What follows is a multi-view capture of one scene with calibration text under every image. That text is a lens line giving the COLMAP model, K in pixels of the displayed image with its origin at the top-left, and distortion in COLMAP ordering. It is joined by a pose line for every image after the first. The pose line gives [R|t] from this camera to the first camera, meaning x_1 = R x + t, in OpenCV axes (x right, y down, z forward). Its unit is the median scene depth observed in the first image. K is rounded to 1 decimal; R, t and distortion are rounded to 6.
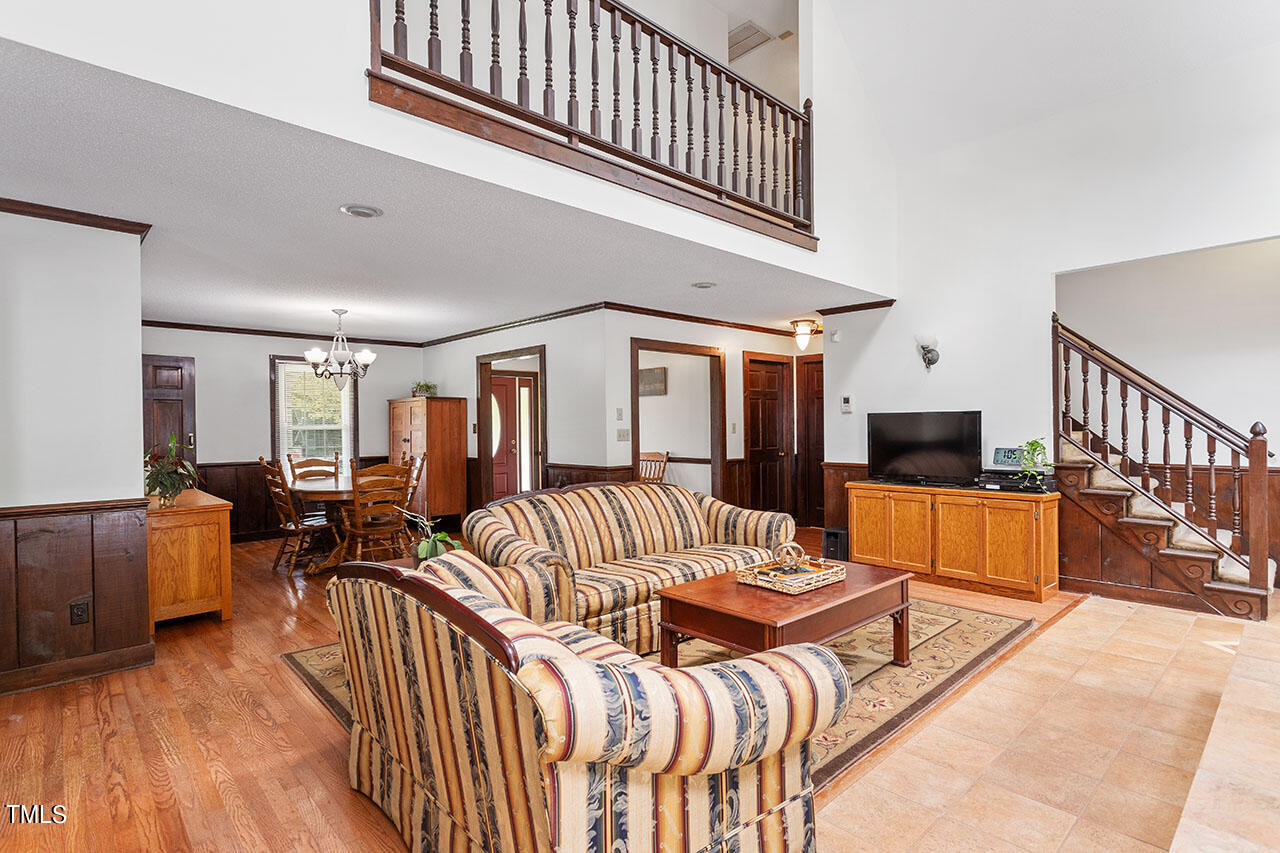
lens RADIAL K [[620.8, 0, 650.8], [0, 620.8, 429.1], [0, 0, 1]] dist [0.009426, 0.000800]
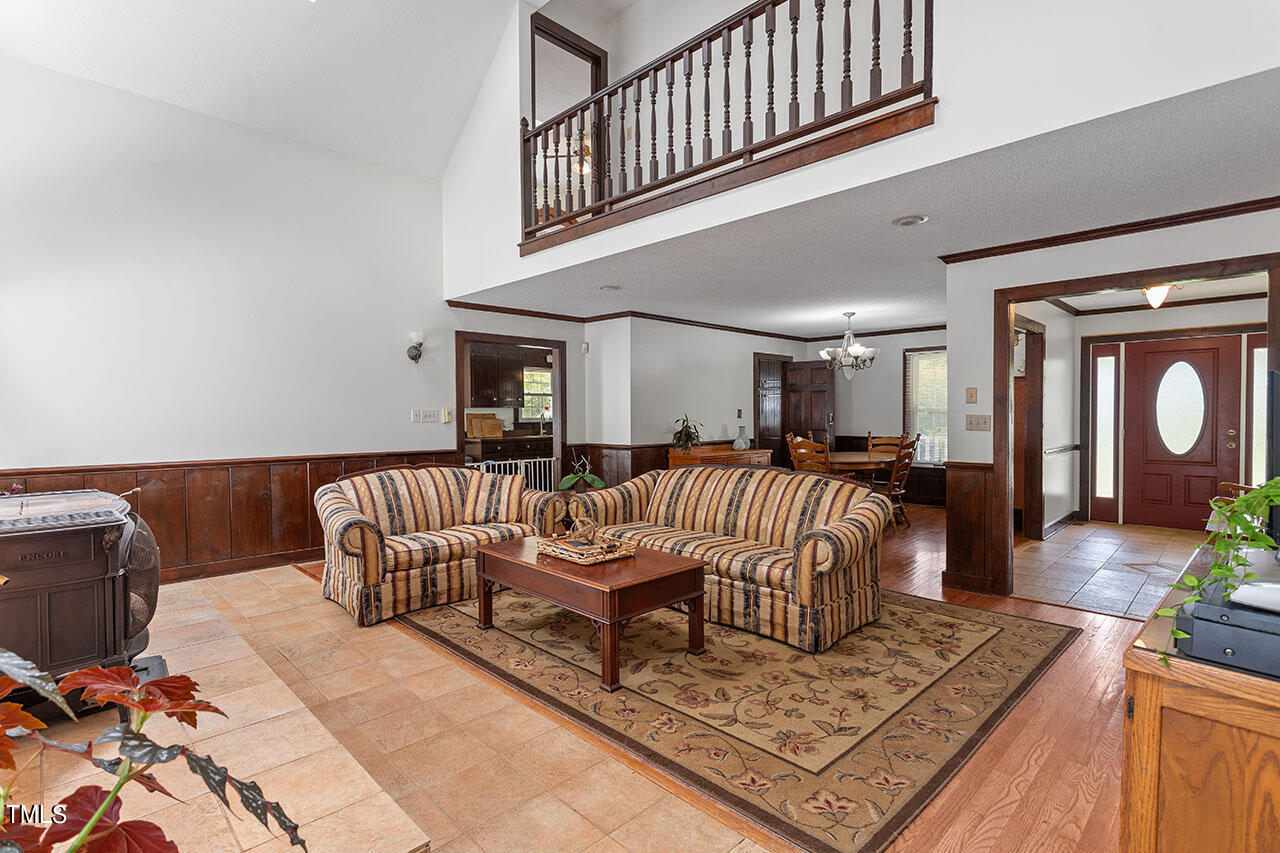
lens RADIAL K [[620.8, 0, 635.7], [0, 620.8, 423.7], [0, 0, 1]] dist [0.009426, 0.000800]
pose [[0.013536, 0.027016, -0.999543, 1.128407], [-0.002603, 0.999632, 0.026983, -0.013669], [0.999905, 0.002237, 0.013601, 0.914259]]
